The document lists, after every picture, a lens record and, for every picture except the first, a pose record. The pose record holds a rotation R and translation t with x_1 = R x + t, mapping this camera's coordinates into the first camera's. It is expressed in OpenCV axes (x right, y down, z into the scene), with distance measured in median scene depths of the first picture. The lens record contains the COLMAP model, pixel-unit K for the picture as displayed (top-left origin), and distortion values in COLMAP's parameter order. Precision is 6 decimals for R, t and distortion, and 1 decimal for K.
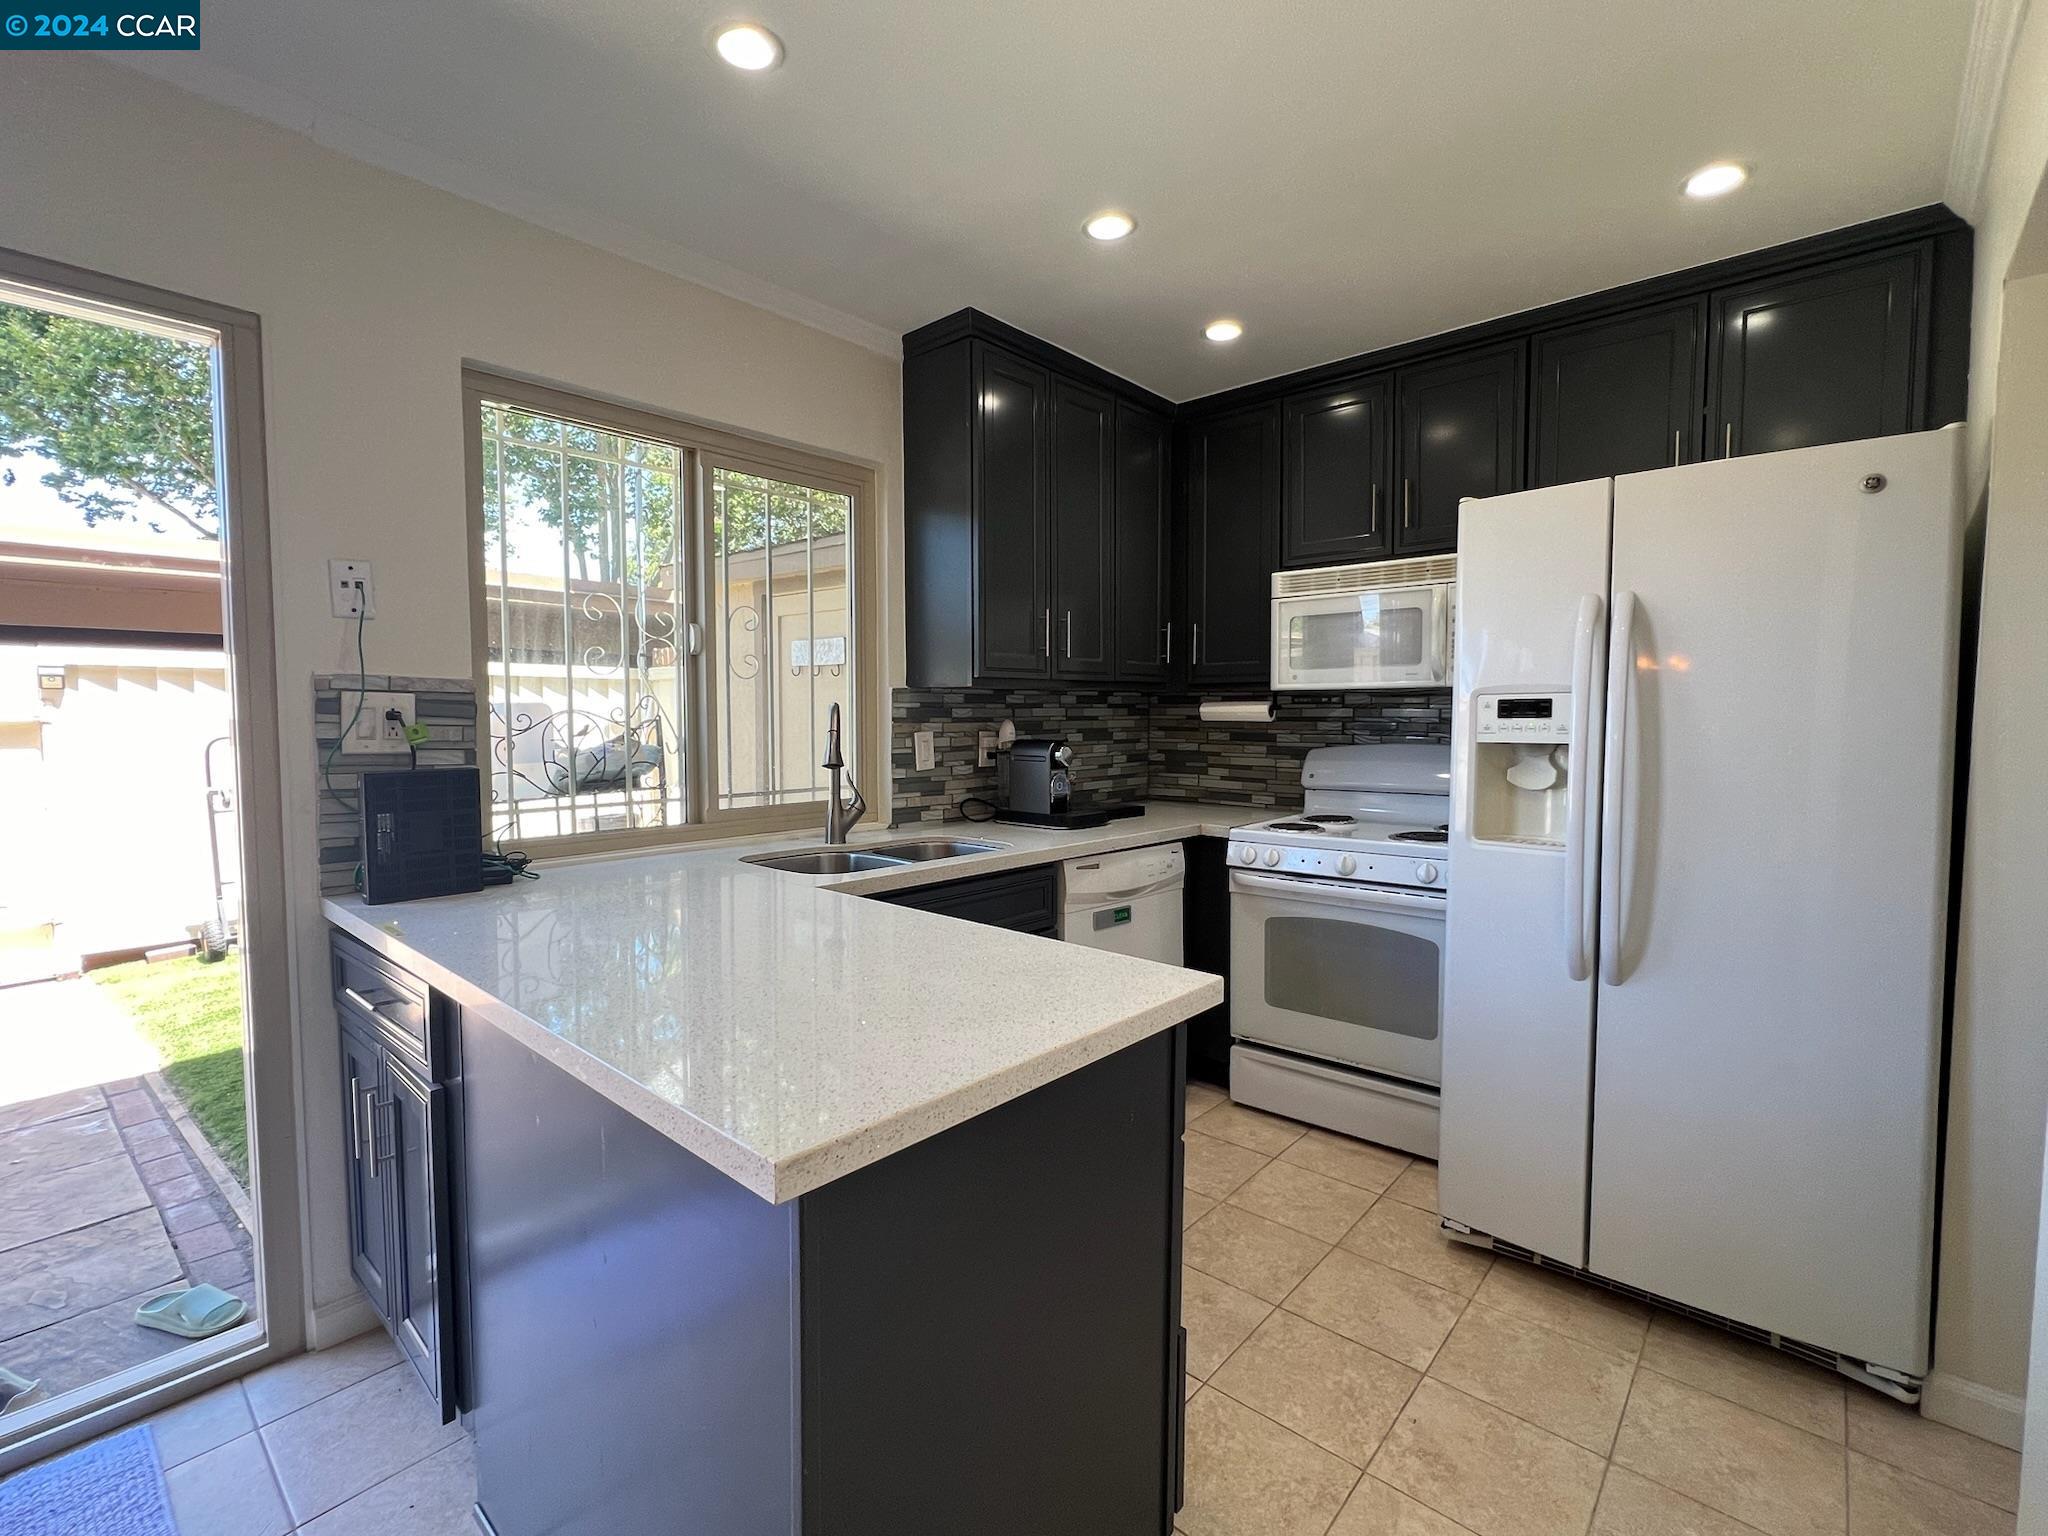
lens RADIAL K [[921.8, 0, 1019.3], [0, 921.8, 764.9], [0, 0, 1]] dist [-0.002791, -0.000321]
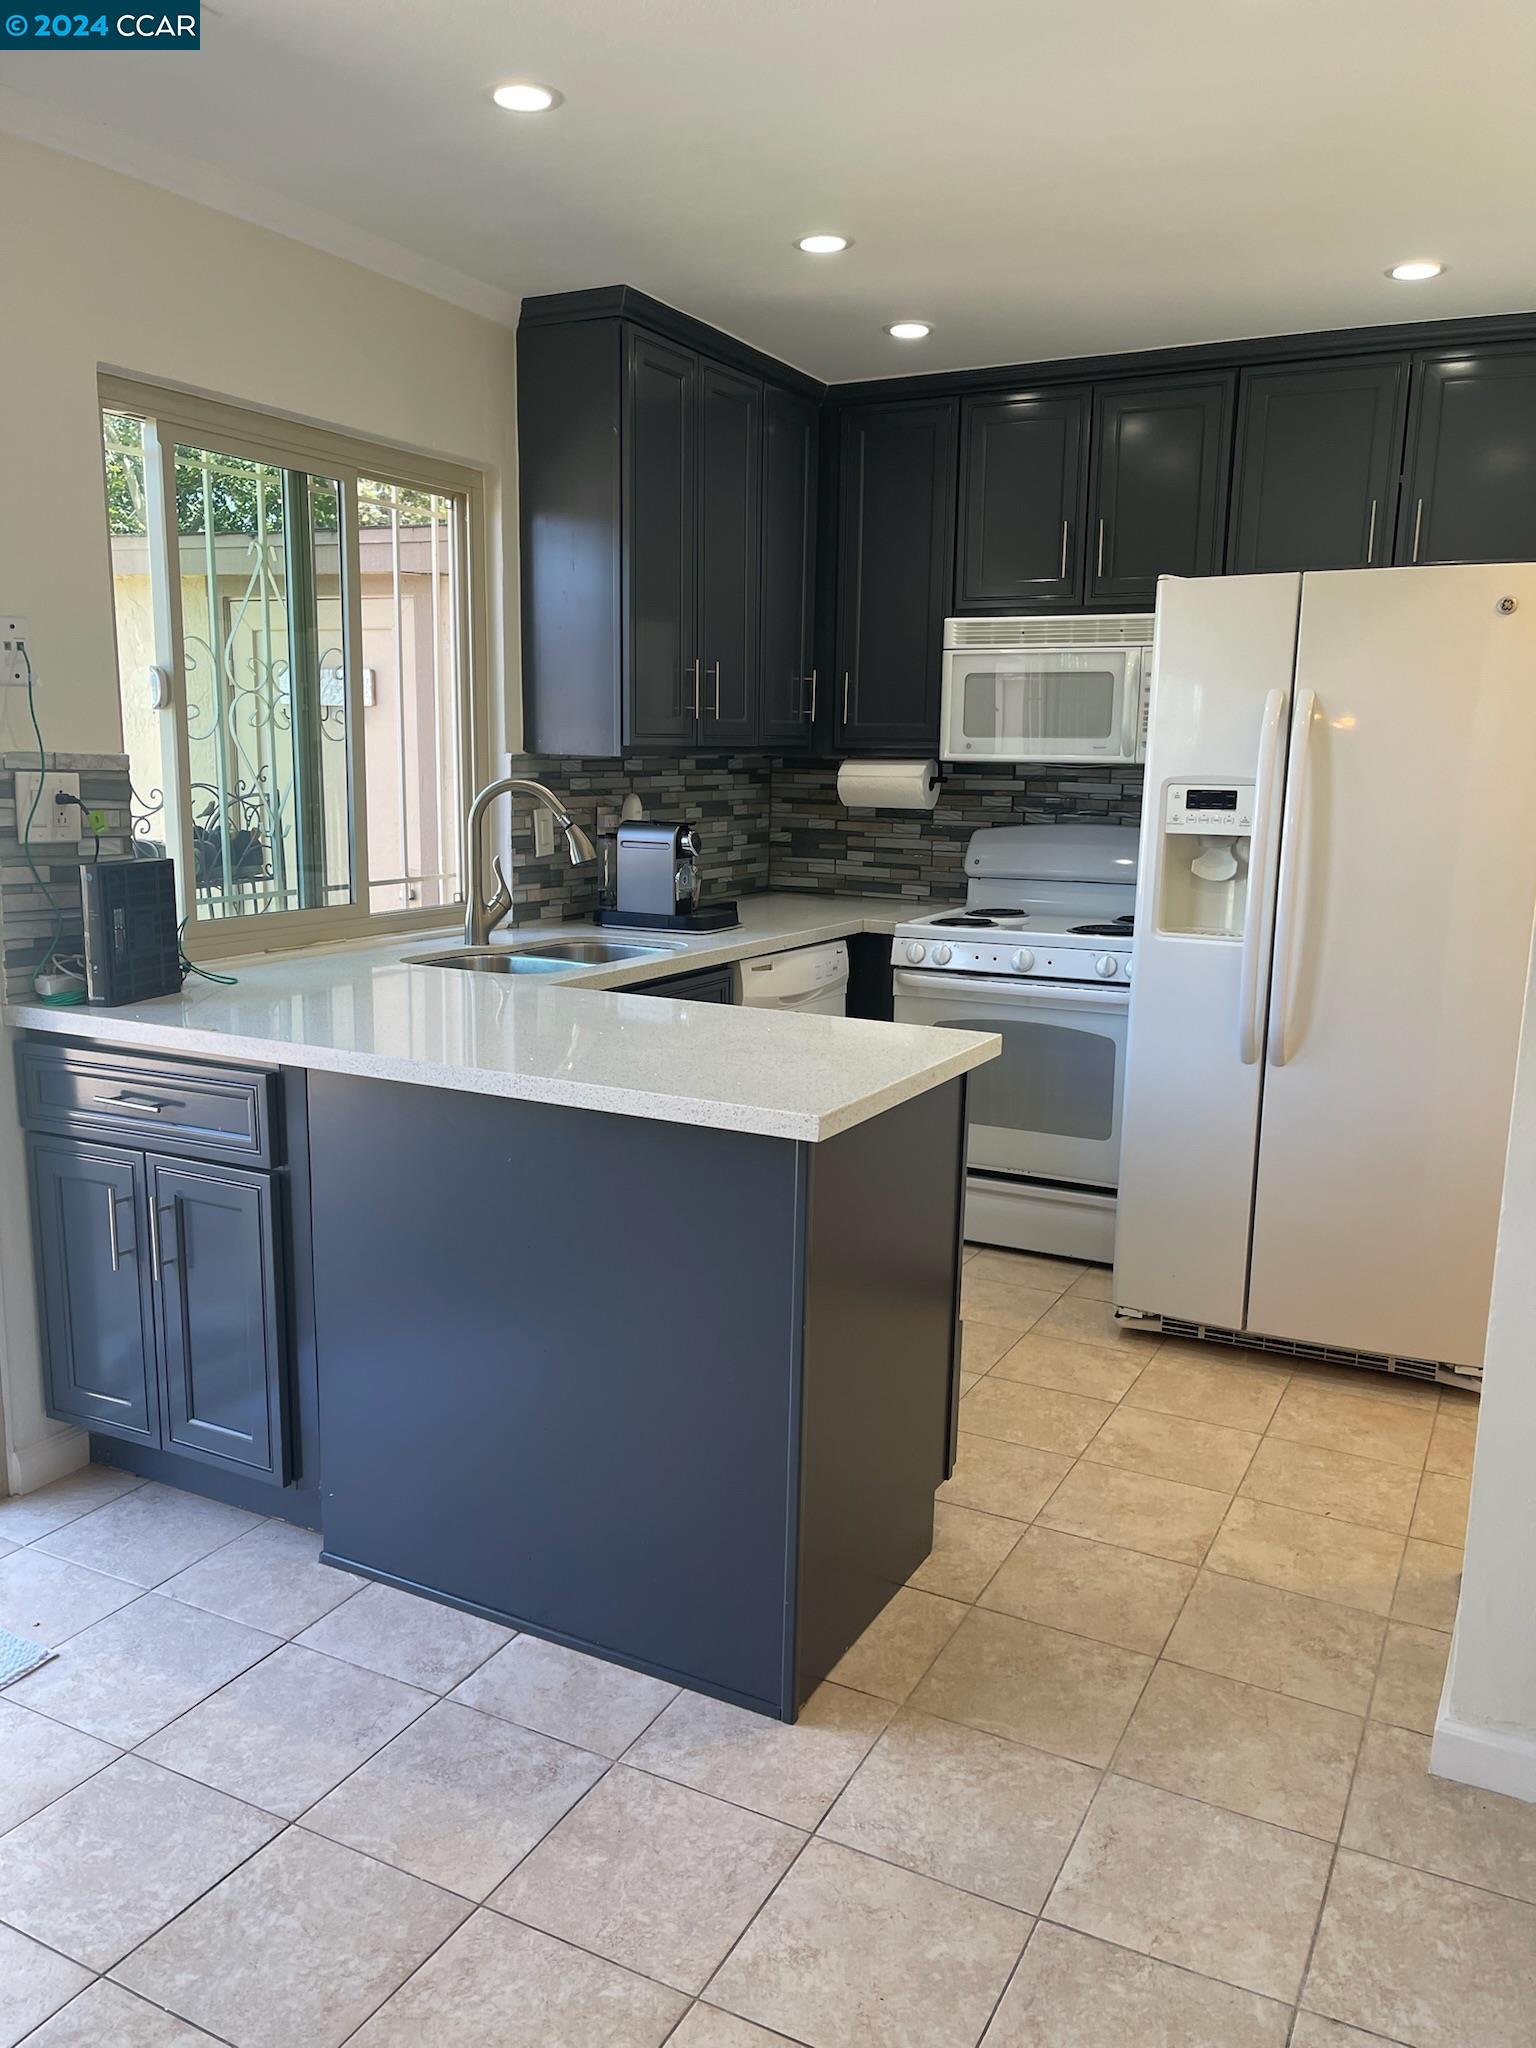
lens RADIAL K [[1543.6, 0, 764.4], [0, 1543.6, 1058.5], [0, 0, 1]] dist [0.013664, -0.000774]
pose [[0.969531, -0.032665, 0.242781, -0.257541], [-0.002755, 0.989553, 0.144143, -0.015141], [-0.244953, -0.140420, 0.959312, -0.393090]]
